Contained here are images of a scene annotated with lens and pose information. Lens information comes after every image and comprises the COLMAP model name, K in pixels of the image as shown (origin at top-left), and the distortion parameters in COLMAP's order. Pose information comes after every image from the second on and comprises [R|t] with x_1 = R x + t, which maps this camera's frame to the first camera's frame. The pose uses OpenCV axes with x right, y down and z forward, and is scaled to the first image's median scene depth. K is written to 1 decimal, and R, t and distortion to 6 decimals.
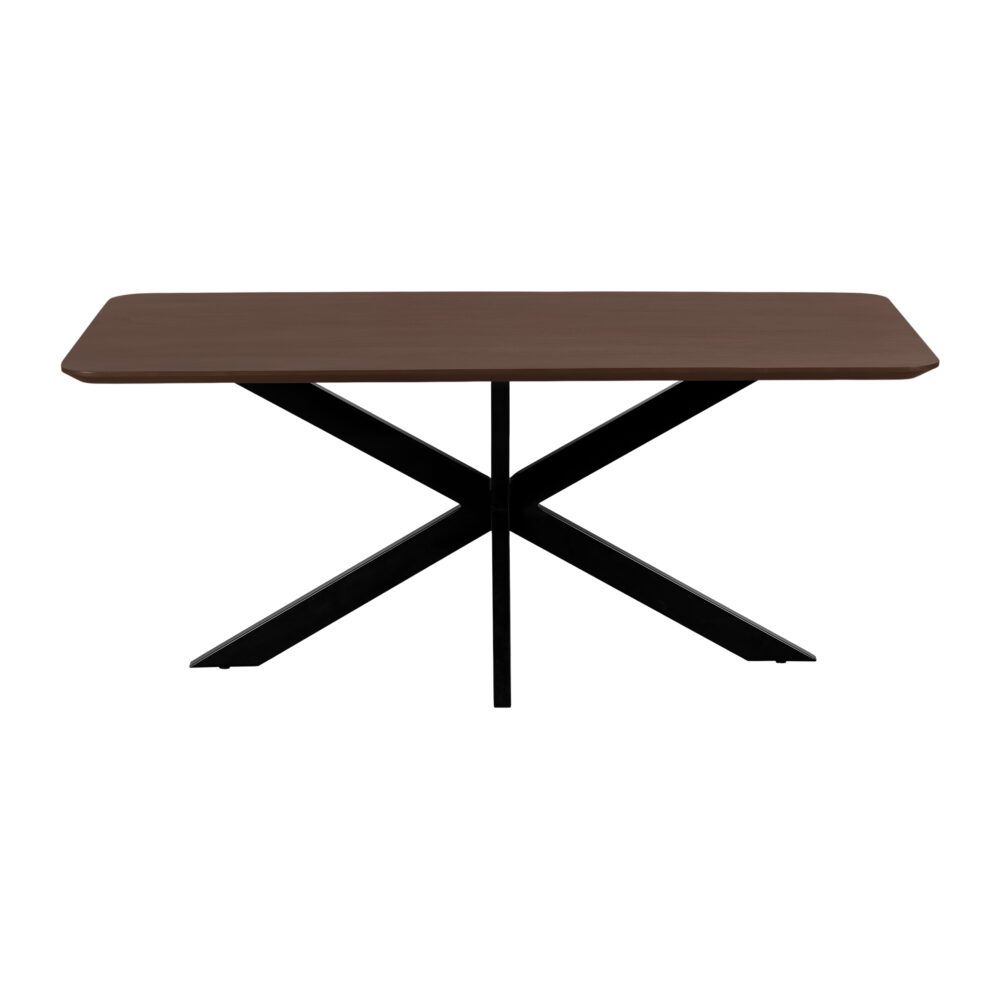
lens RADIAL K [[3308.7, 0, 499.9], [0, 3308.7, 499.9], [0, 0, 1]] dist [-0.117150, 0.000000]
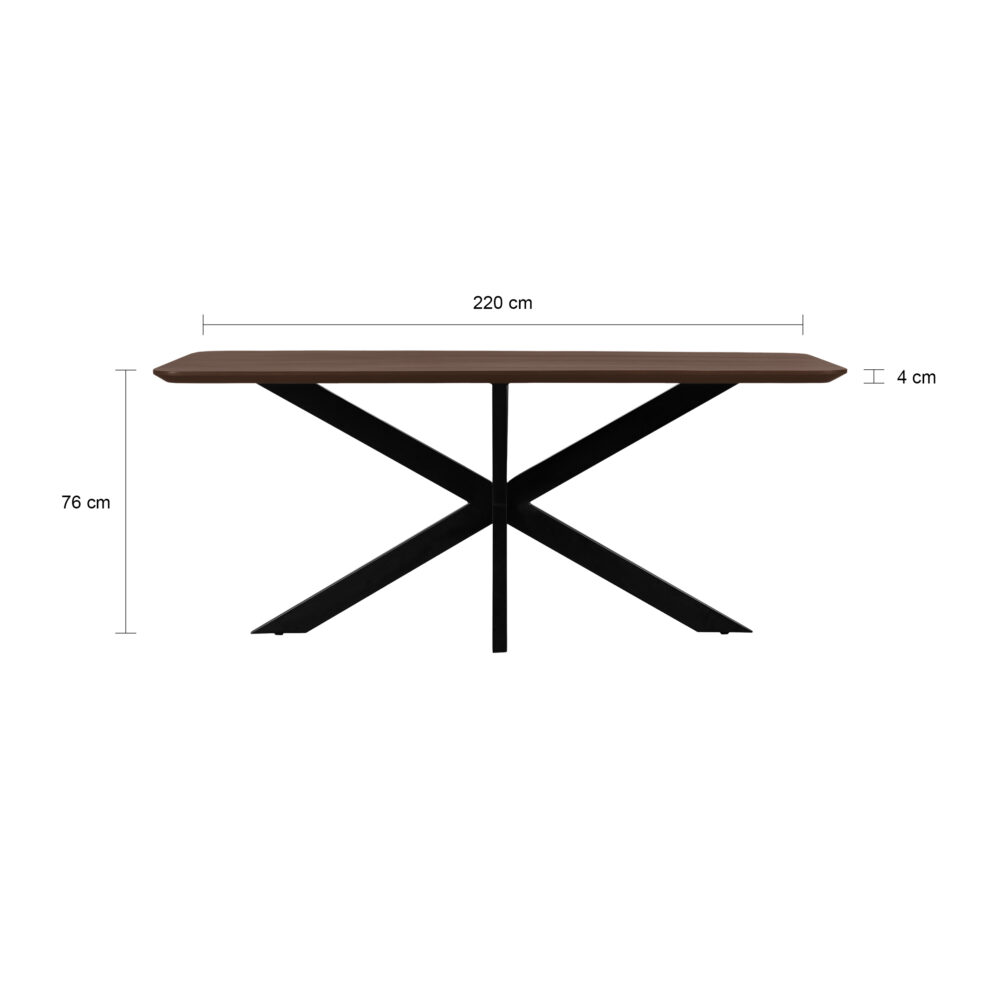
lens RADIAL K [[3557.8, 0, 528.6], [0, 3557.8, 576.2], [0, 0, 1]] dist [-3.633017, 0.000000]
pose [[0.999933, 0.007706, 0.008630, -0.000291], [-0.007884, 0.999753, 0.020791, 0.000746], [-0.008467, -0.020858, 0.999747, -0.324672]]
